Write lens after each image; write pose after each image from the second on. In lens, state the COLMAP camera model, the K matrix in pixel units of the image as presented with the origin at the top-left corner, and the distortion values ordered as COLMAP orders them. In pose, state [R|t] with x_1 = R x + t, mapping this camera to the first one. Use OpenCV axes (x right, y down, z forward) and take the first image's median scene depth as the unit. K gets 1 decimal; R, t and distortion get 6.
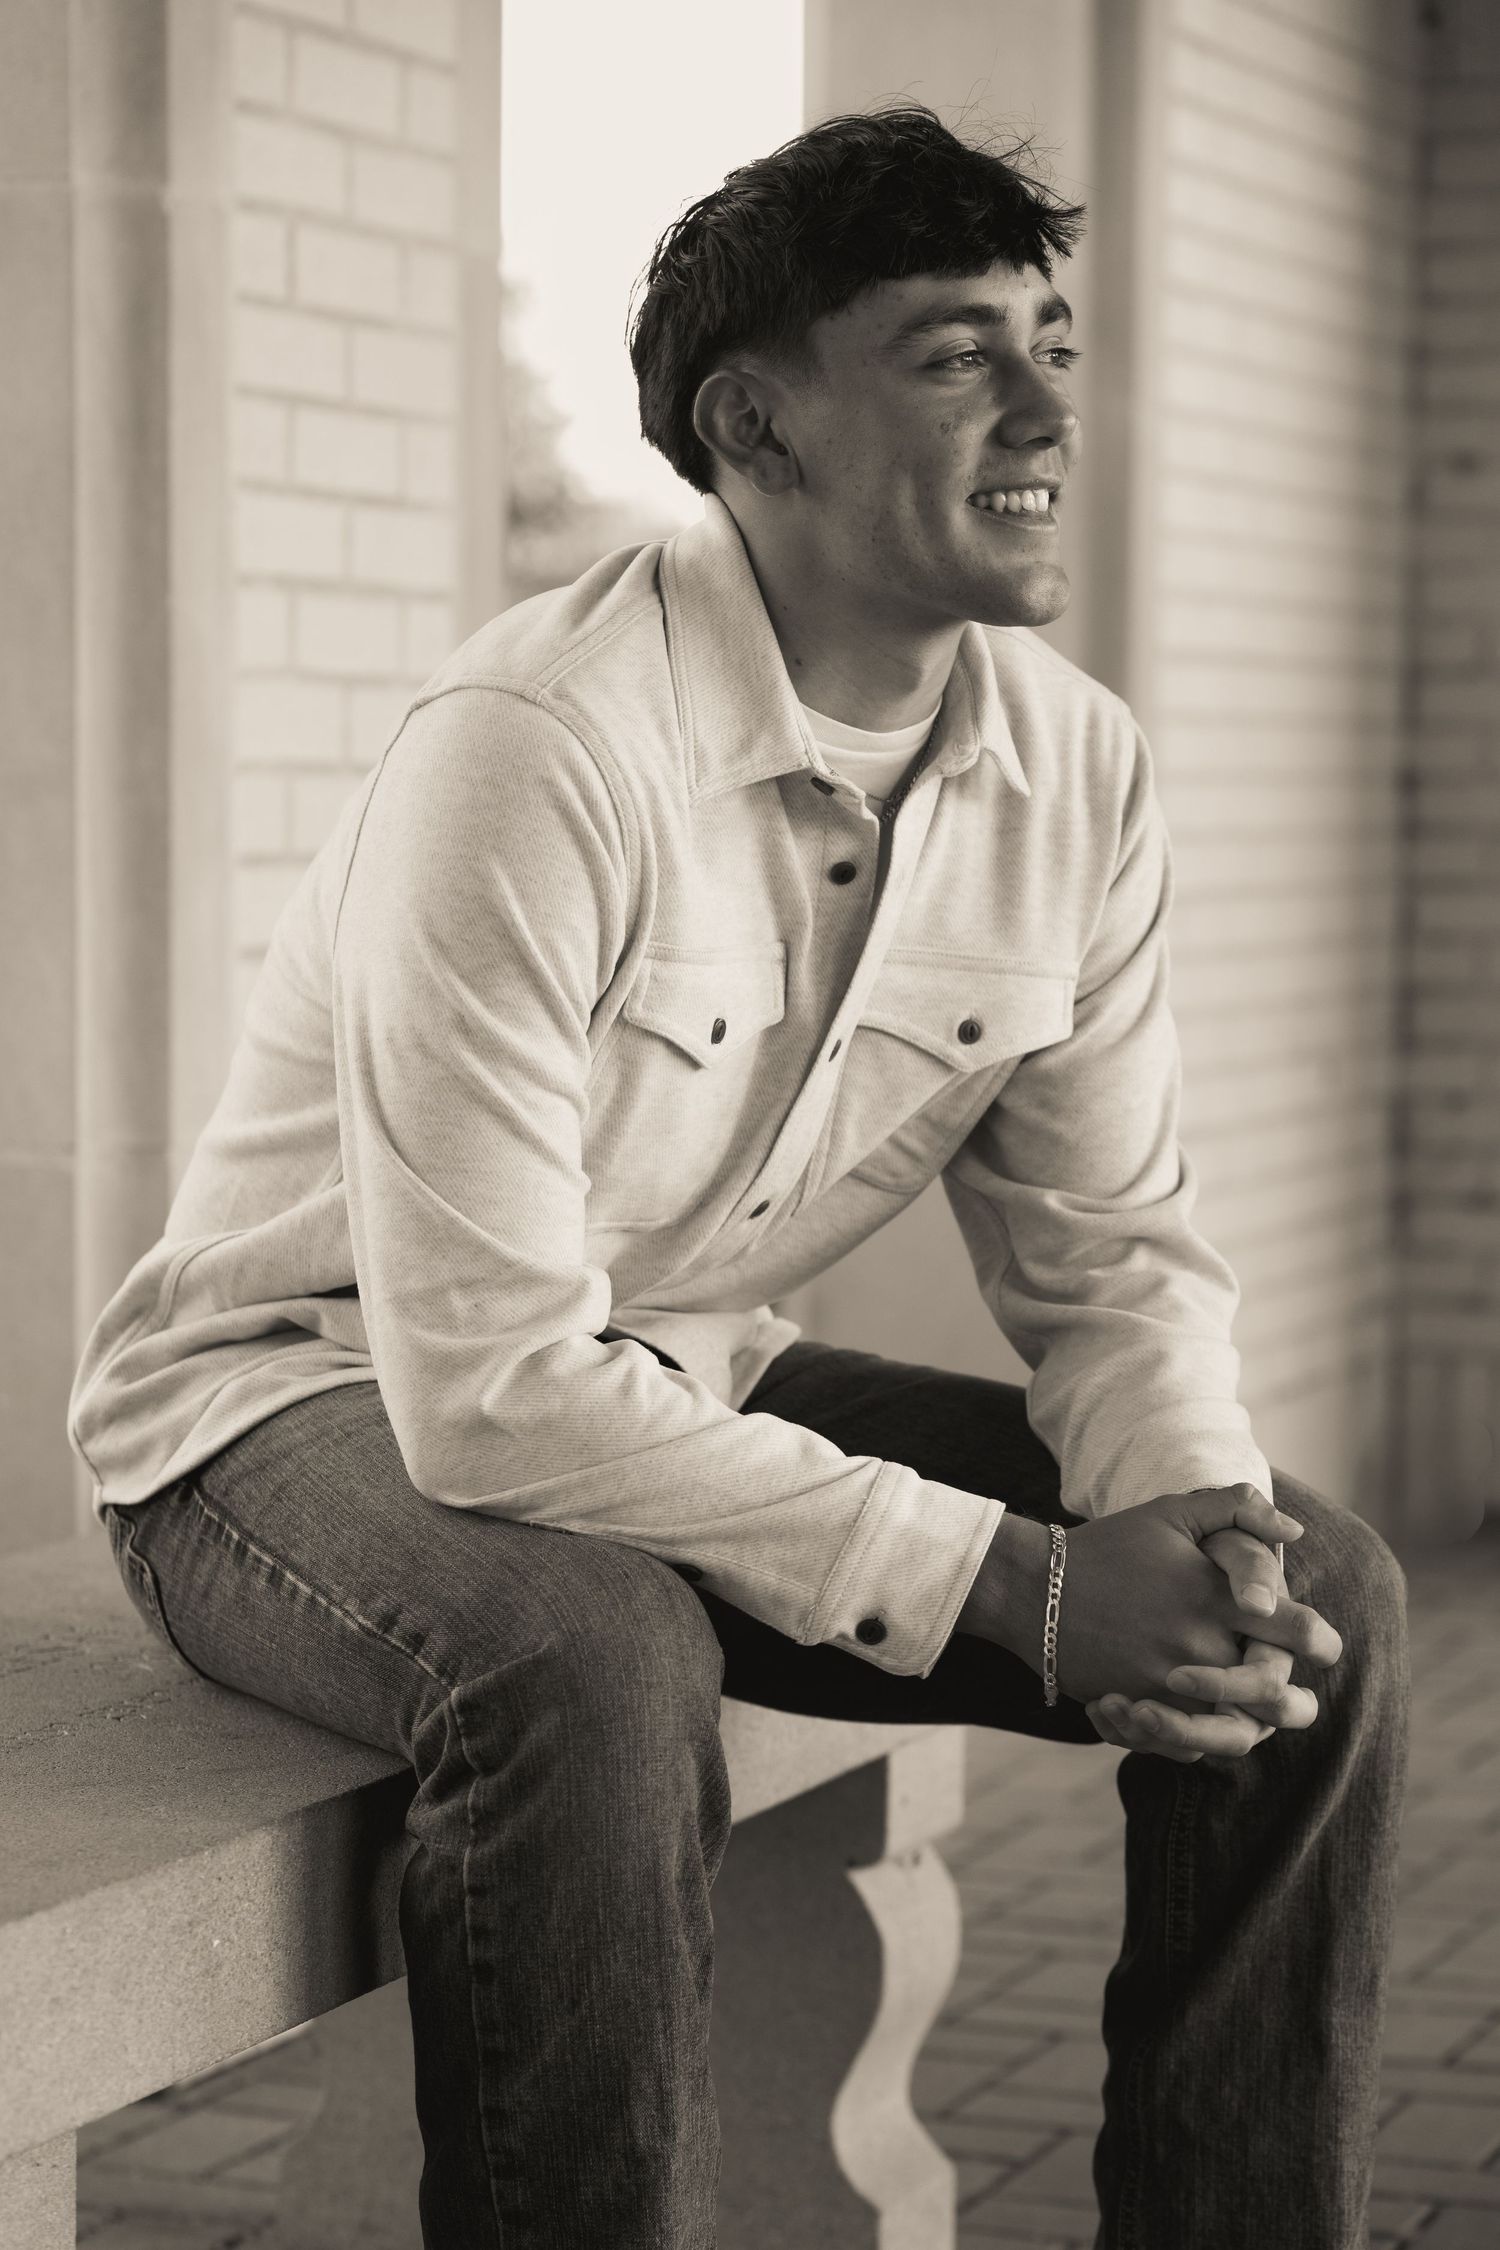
lens RADIAL K [[5471.7, 0, 691.7], [0, 5471.7, 1181.4], [0, 0, 1]] dist [0.352278, -0.013477]
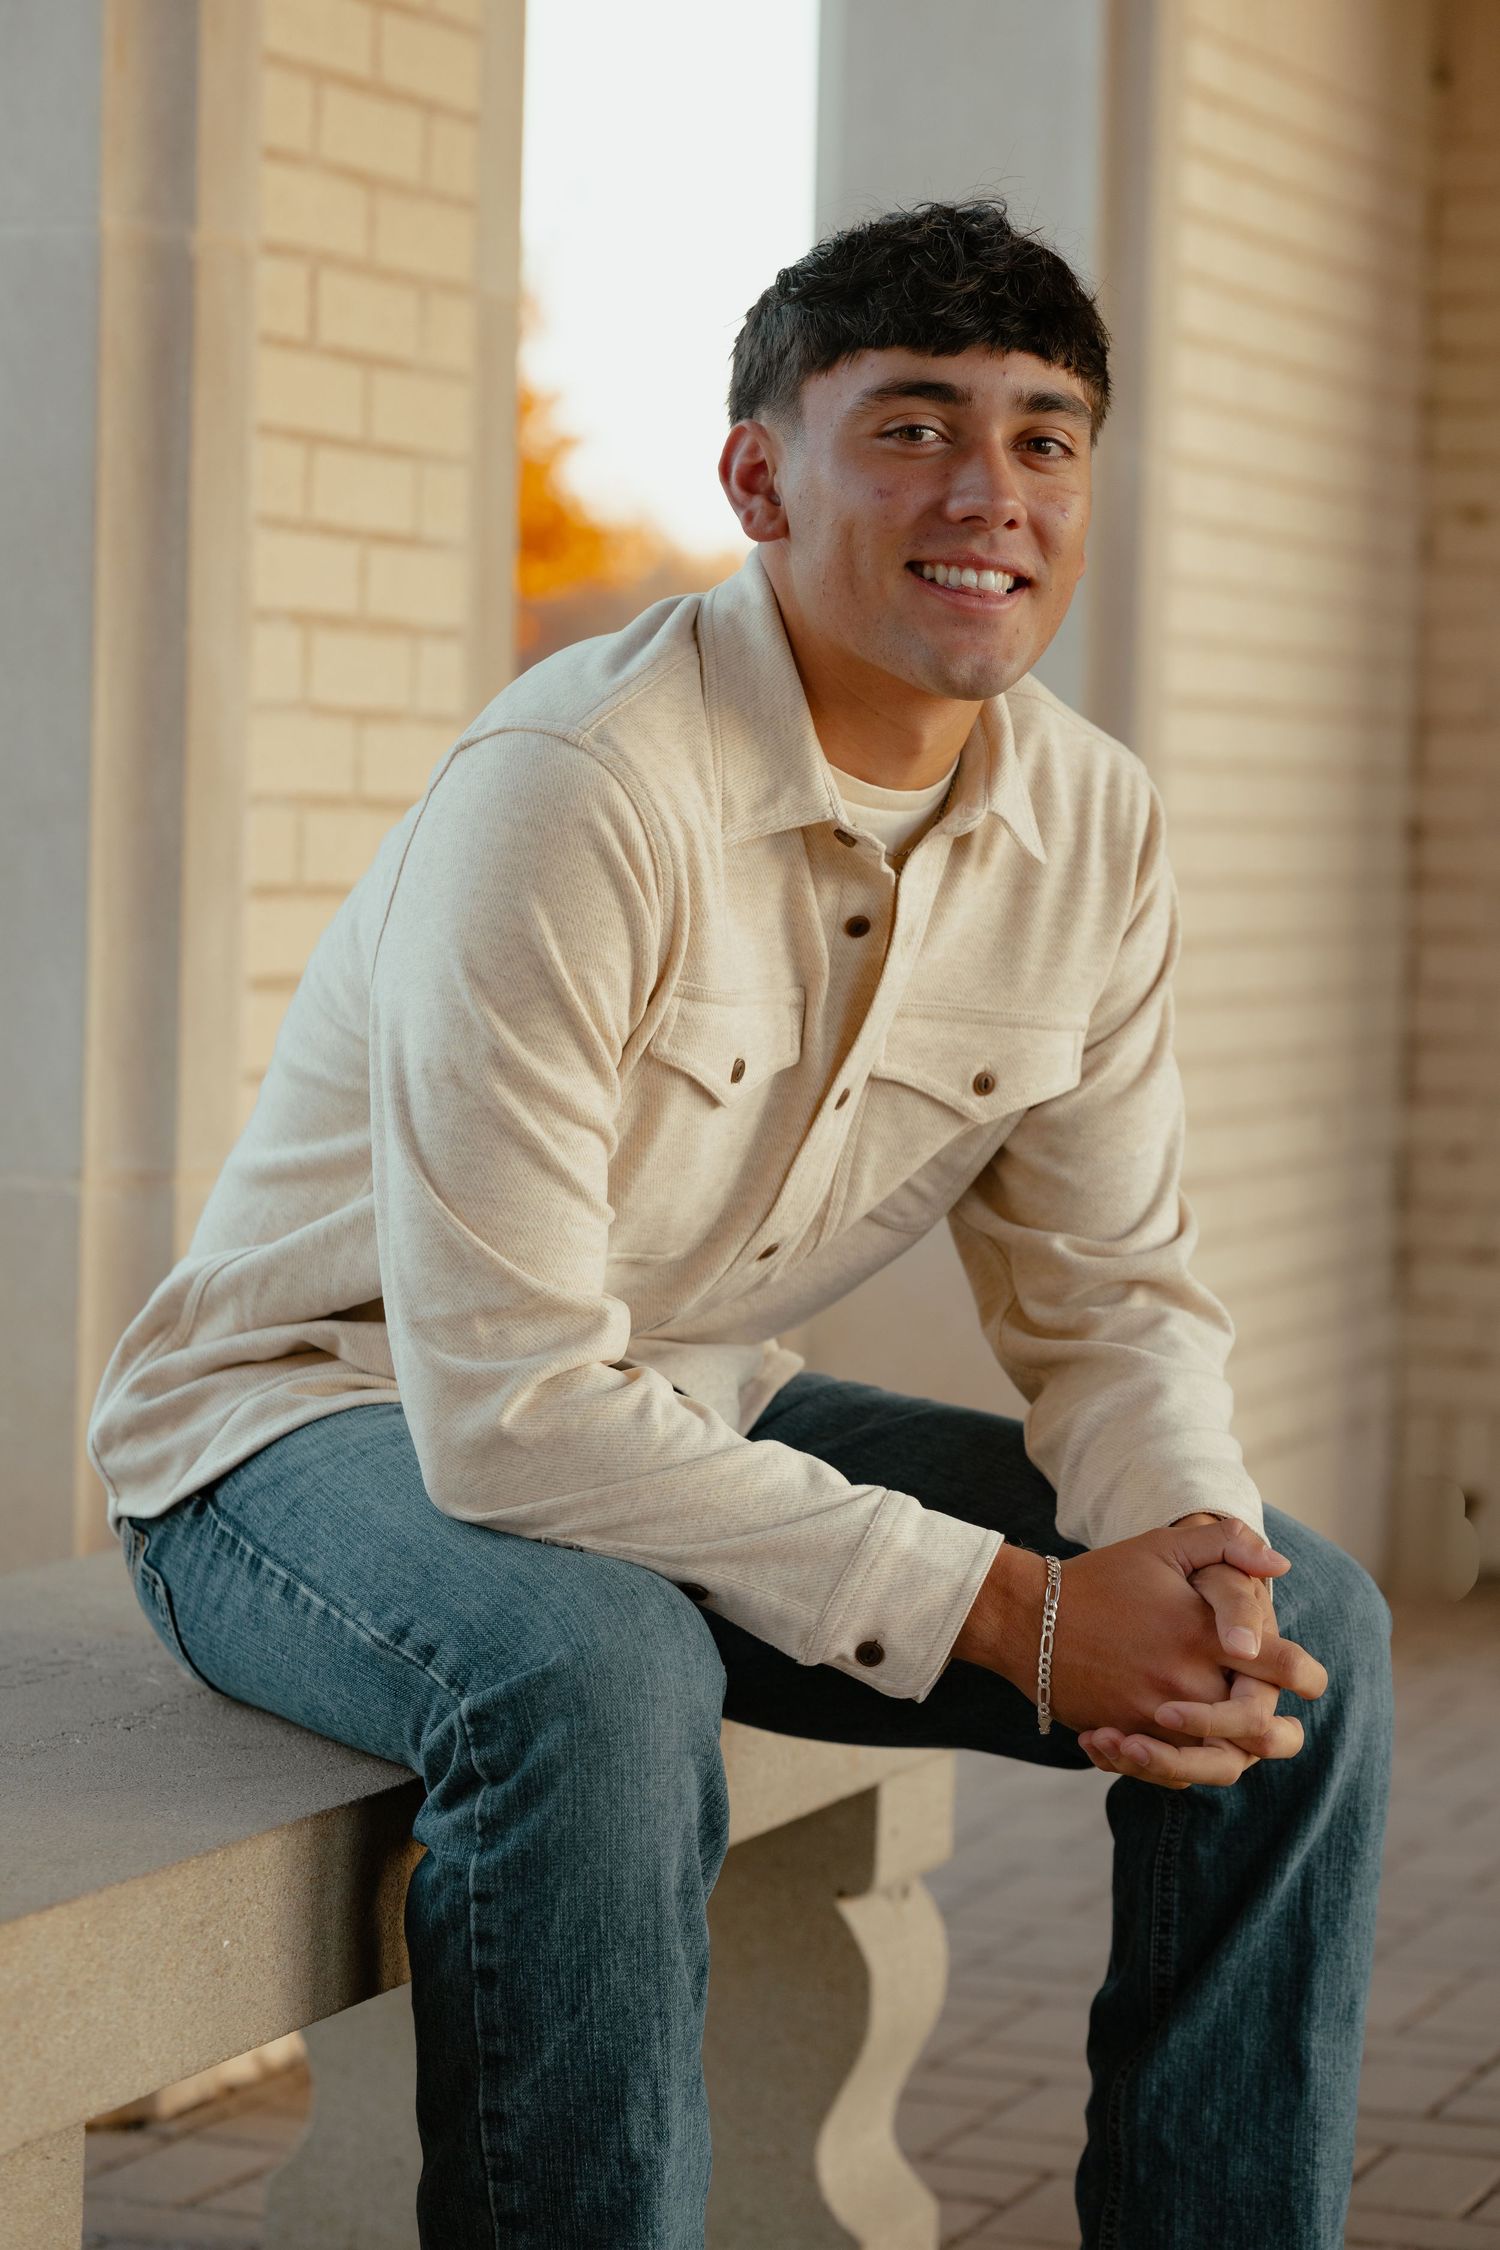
lens RADIAL K [[5583.9, 0, 760.1], [0, 5583.9, 1048.7], [0, 0, 1]] dist [0.266713, 0.665268]
pose [[0.999739, 0.018651, 0.013192, -0.003376], [-0.018231, 0.999345, -0.031256, 0.002048], [-0.013767, 0.031007, 0.999424, -0.047211]]
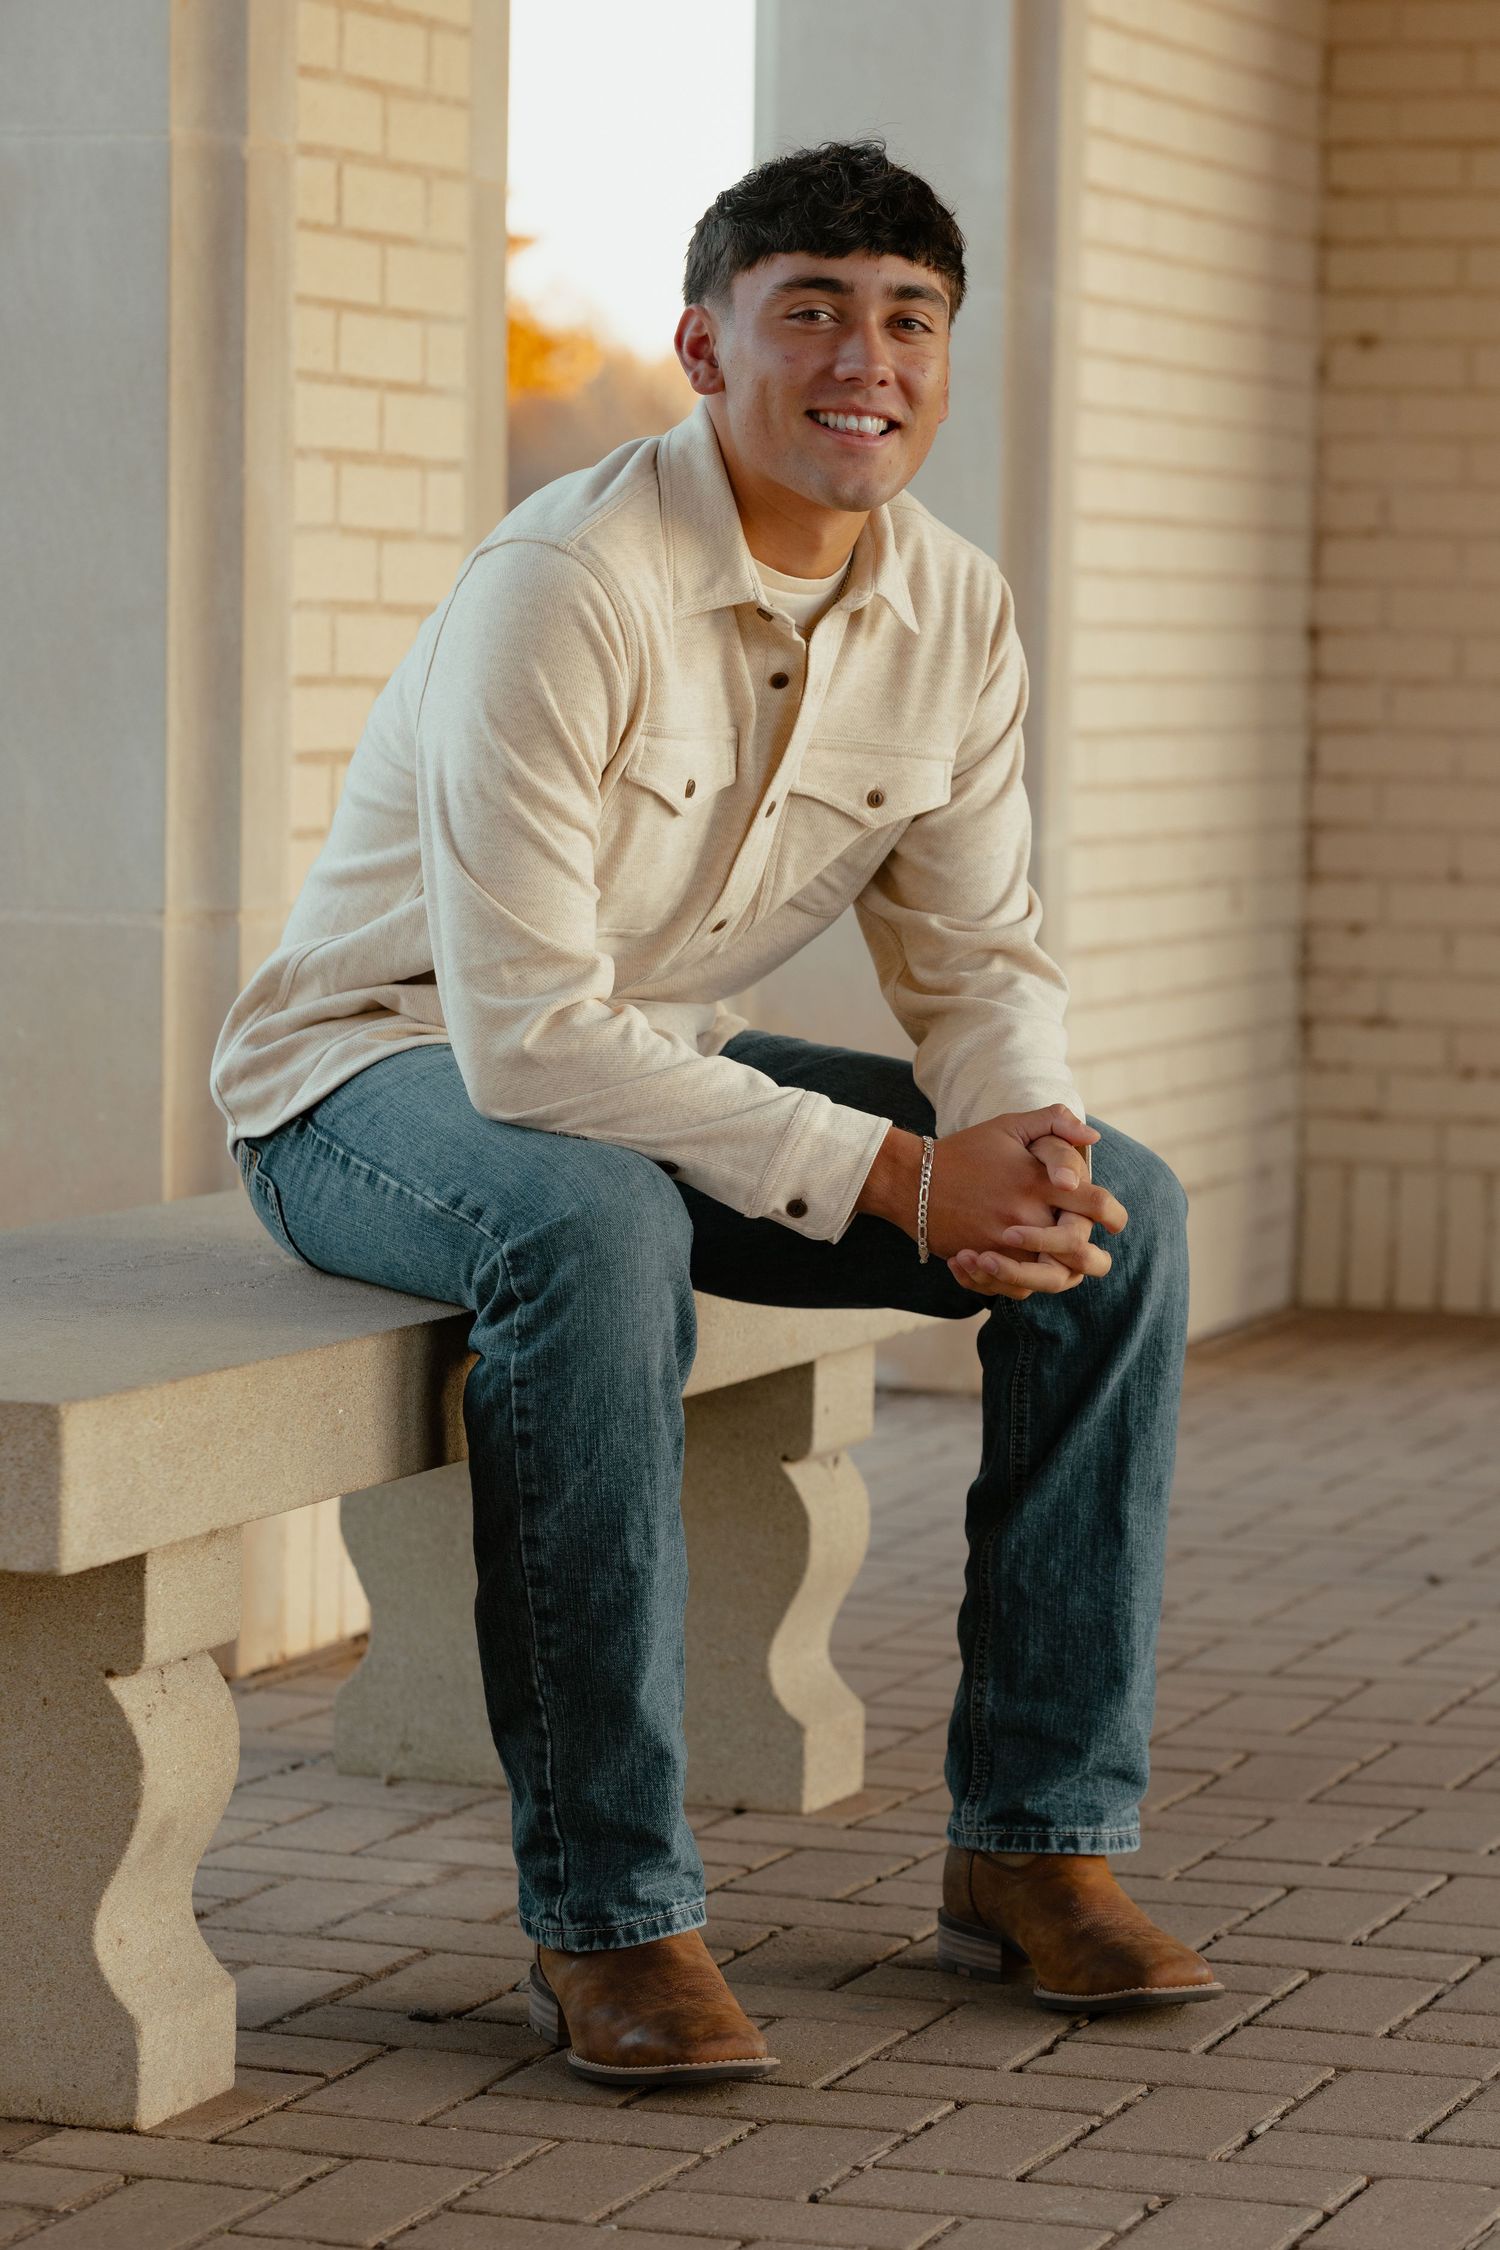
lens RADIAL K [[5281.9, 0, 750.0], [0, 5281.9, 1125.0], [0, 0, 1]] dist [0.079604, 0.299551]
pose [[0.999797, 0.005109, 0.019482, -0.005403], [-0.005505, 0.999779, 0.020288, 0.028688], [-0.019374, -0.020392, 0.999604, -0.323309]]
